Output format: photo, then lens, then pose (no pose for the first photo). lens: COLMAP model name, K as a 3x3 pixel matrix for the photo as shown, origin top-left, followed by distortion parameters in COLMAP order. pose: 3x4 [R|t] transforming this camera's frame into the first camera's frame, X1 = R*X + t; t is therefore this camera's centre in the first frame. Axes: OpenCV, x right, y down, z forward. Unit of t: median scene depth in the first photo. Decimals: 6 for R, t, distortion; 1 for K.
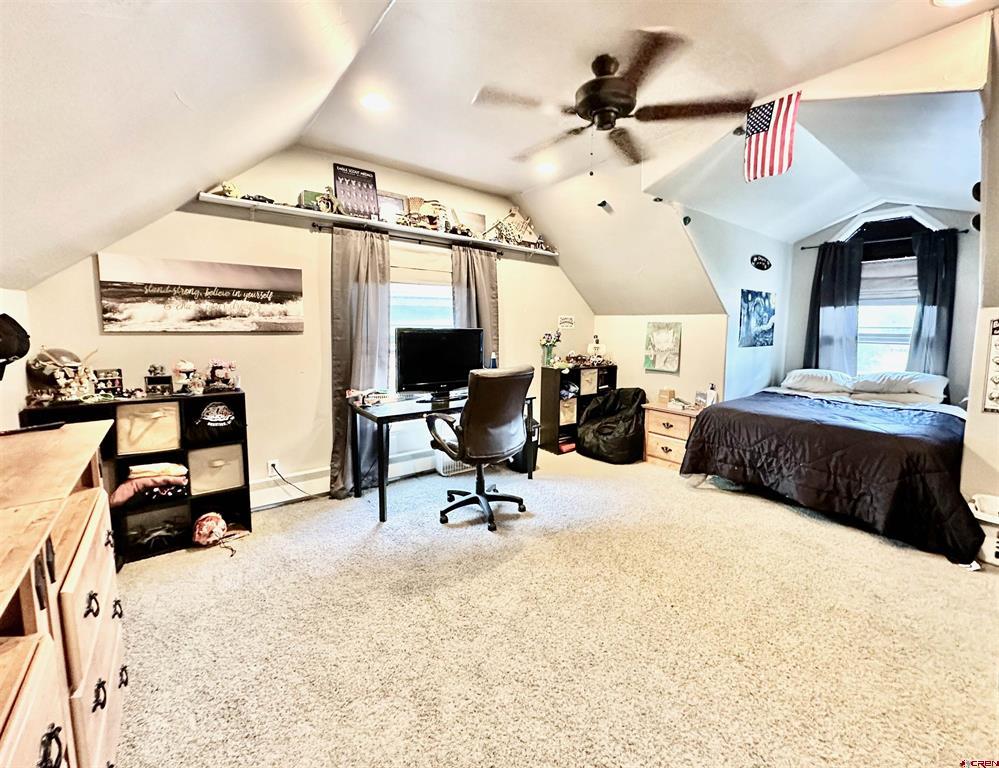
lens RADIAL K [[411.5, 0, 503.4], [0, 411.5, 369.8], [0, 0, 1]] dist [-0.029758, 0.000018]
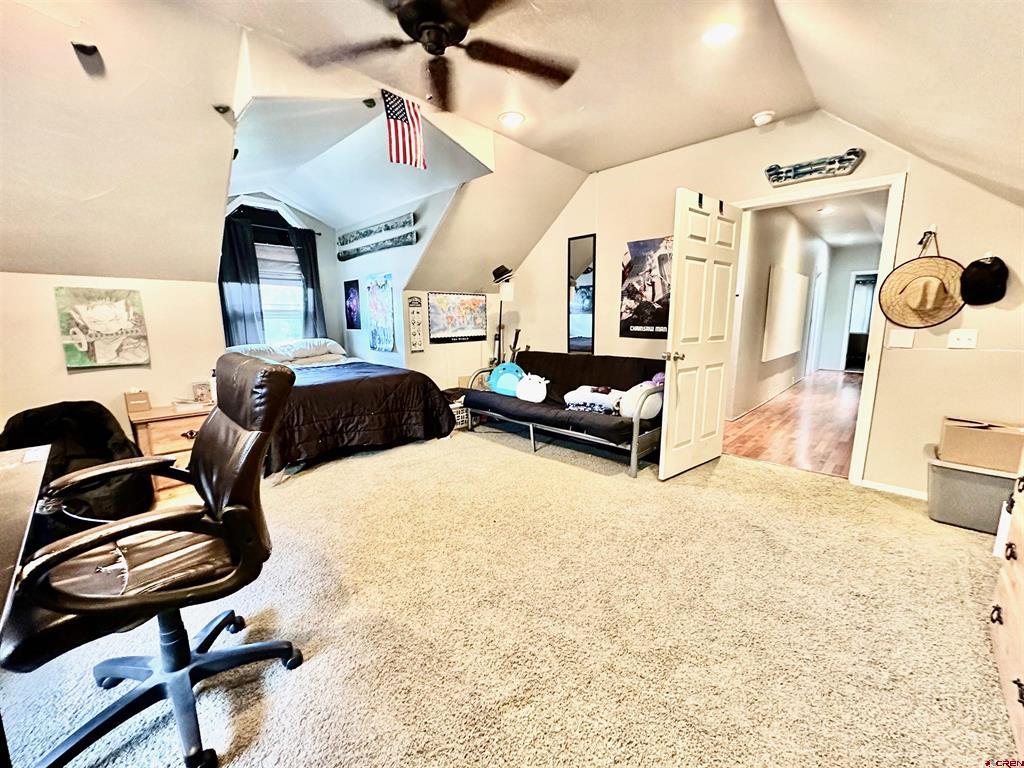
lens RADIAL K [[408.4, 0, 512.0], [0, 408.4, 384.0], [0, 0, 1]] dist [-0.000788, -0.000084]
pose [[-0.144404, -0.163394, 0.975935, -0.365987], [0.102499, 0.978497, 0.178989, -0.022062], [-0.984196, 0.125879, -0.124552, 0.519060]]
